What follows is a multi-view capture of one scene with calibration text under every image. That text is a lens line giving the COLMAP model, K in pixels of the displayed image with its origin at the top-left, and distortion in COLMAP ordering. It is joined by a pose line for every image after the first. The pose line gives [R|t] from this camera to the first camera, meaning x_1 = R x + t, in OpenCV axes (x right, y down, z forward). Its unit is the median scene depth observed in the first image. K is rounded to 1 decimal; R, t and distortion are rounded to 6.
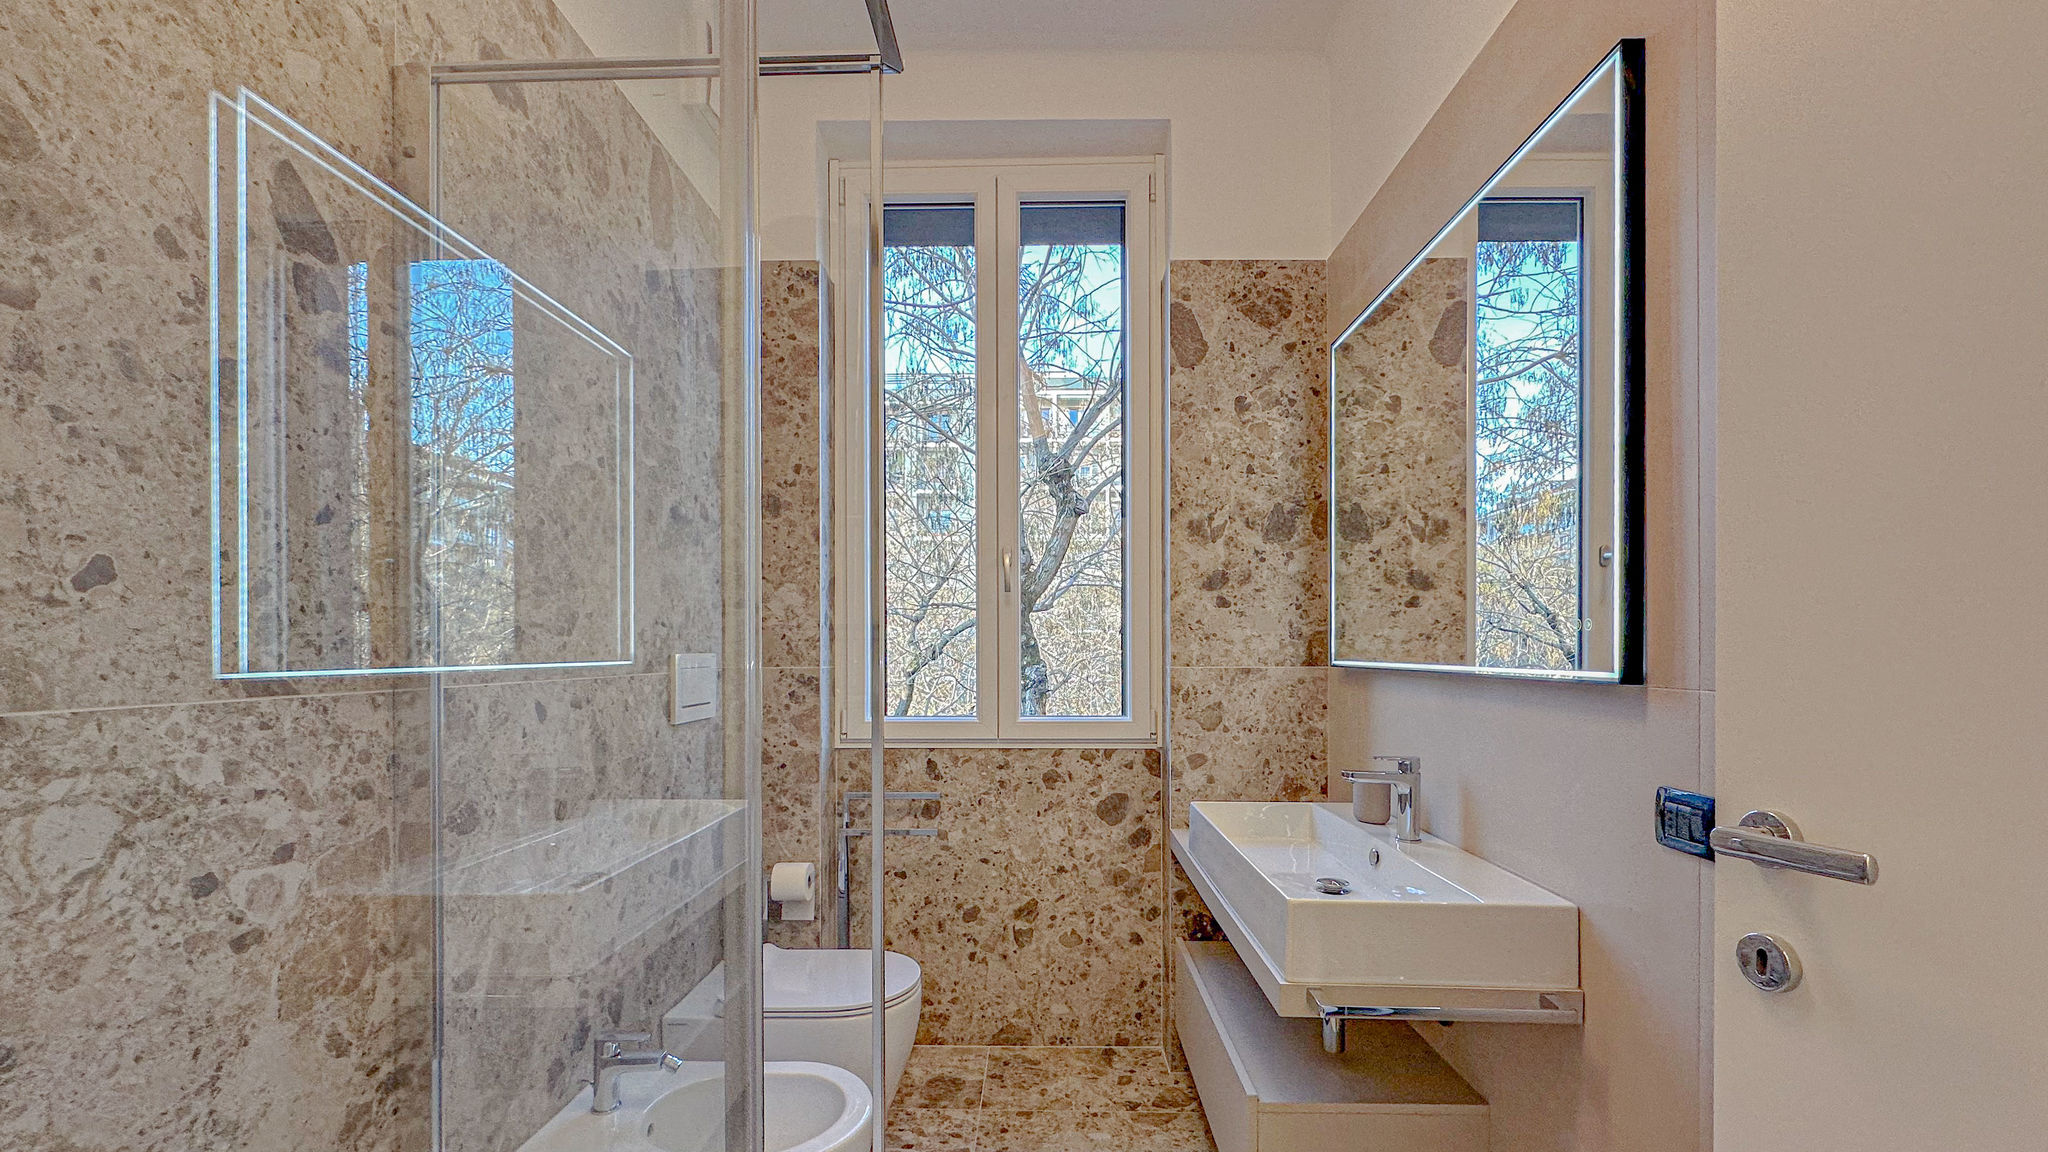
lens RADIAL K [[820.0, 0, 1019.6], [0, 820.0, 654.1], [0, 0, 1]] dist [-0.001085, 0.000551]
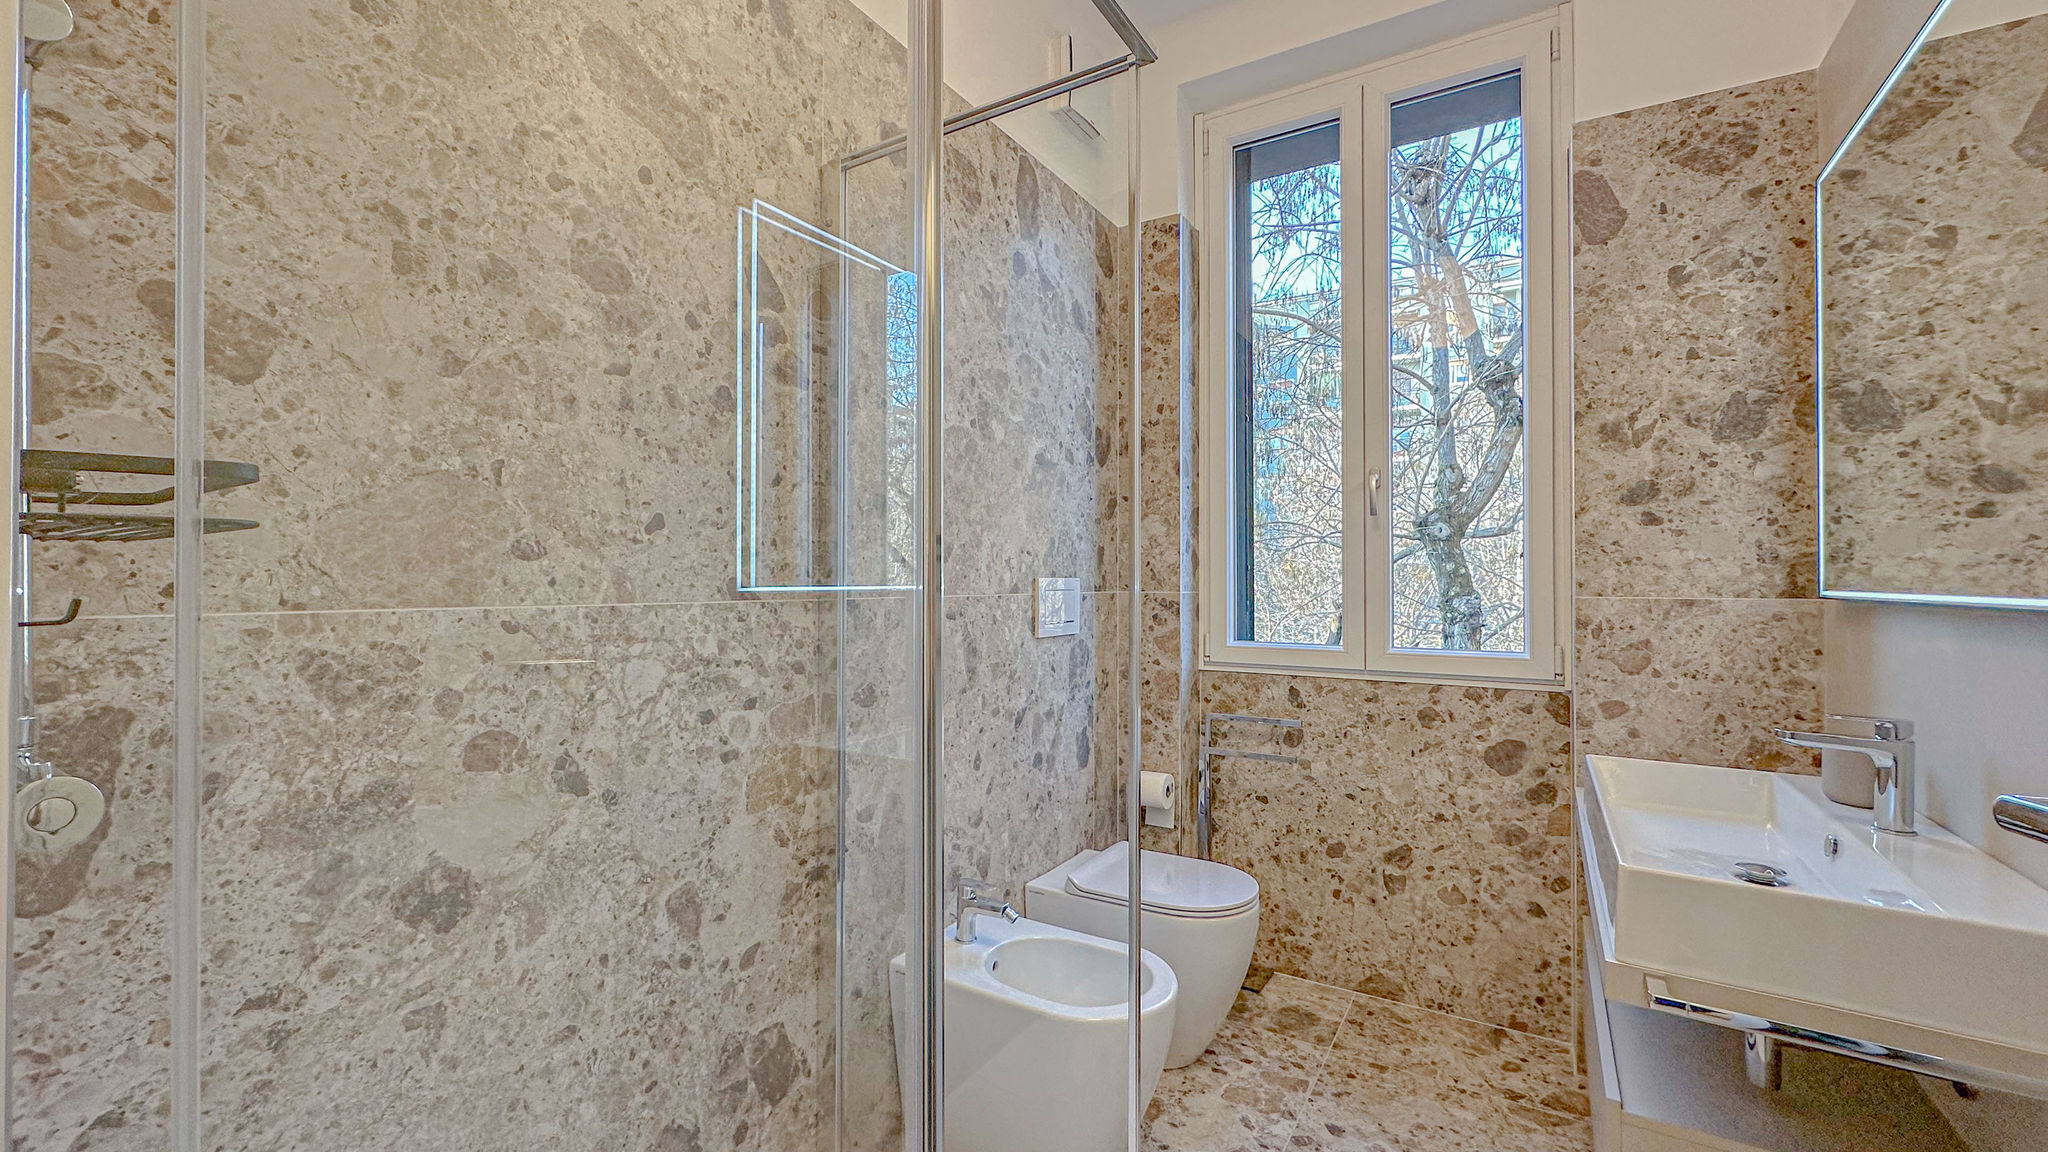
lens RADIAL K [[821.1, 0, 1024.0], [0, 821.1, 576.0], [0, 0, 1]] dist [0.000082, -0.001074]
pose [[0.867773, 0.001720, -0.496959, 0.111568], [-0.006967, 0.999938, -0.008705, 0.005629], [0.496913, 0.011016, 0.867731, -0.028389]]
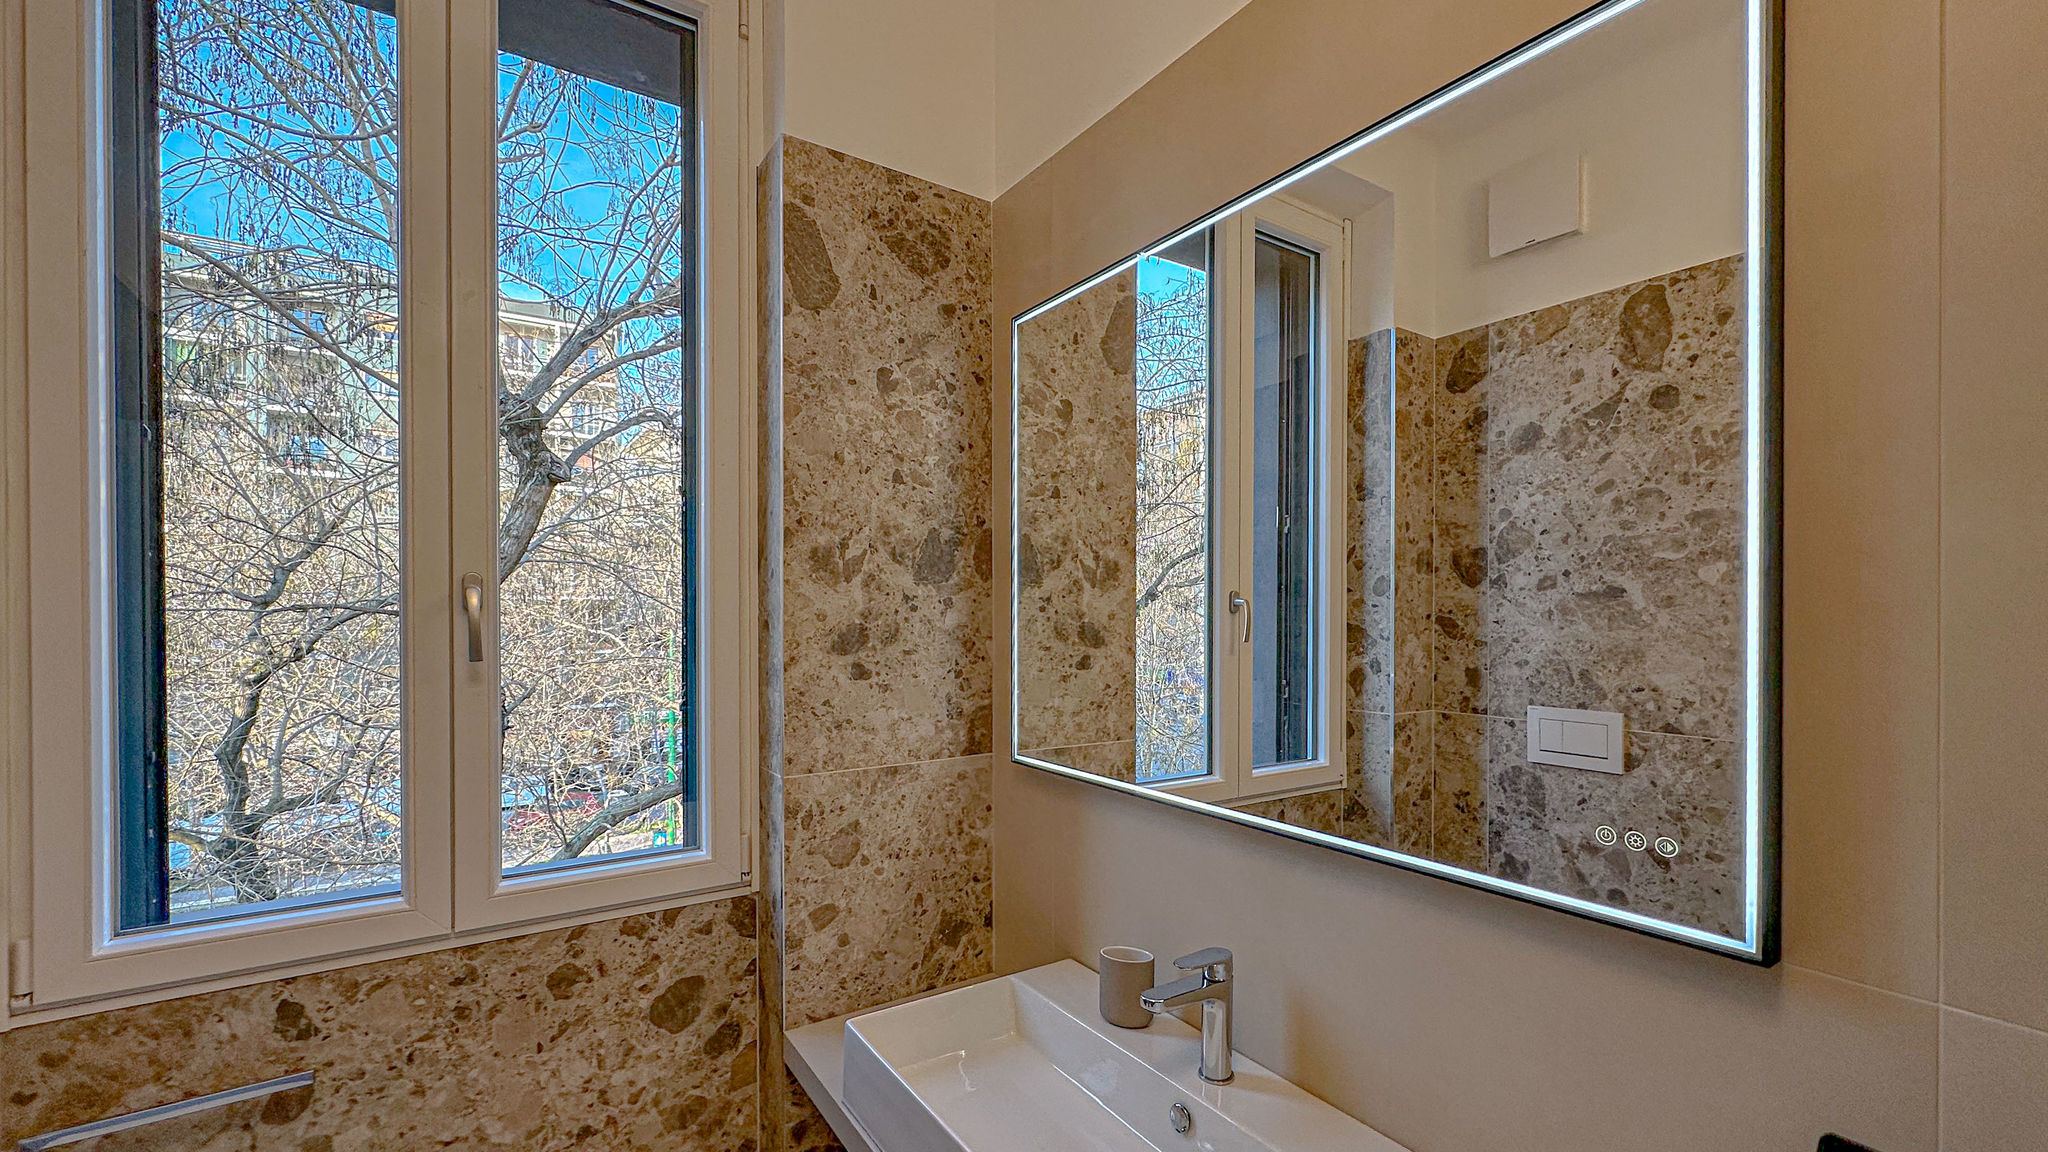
lens RADIAL K [[841.4, 0, 1015.4], [0, 841.4, 619.4], [0, 0, 1]] dist [-0.002071, 0.000457]
pose [[0.824048, -0.003763, 0.566508, -0.036048], [0.007517, 0.999963, -0.004292, -0.102493], [-0.566470, 0.007795, 0.824045, 0.366369]]
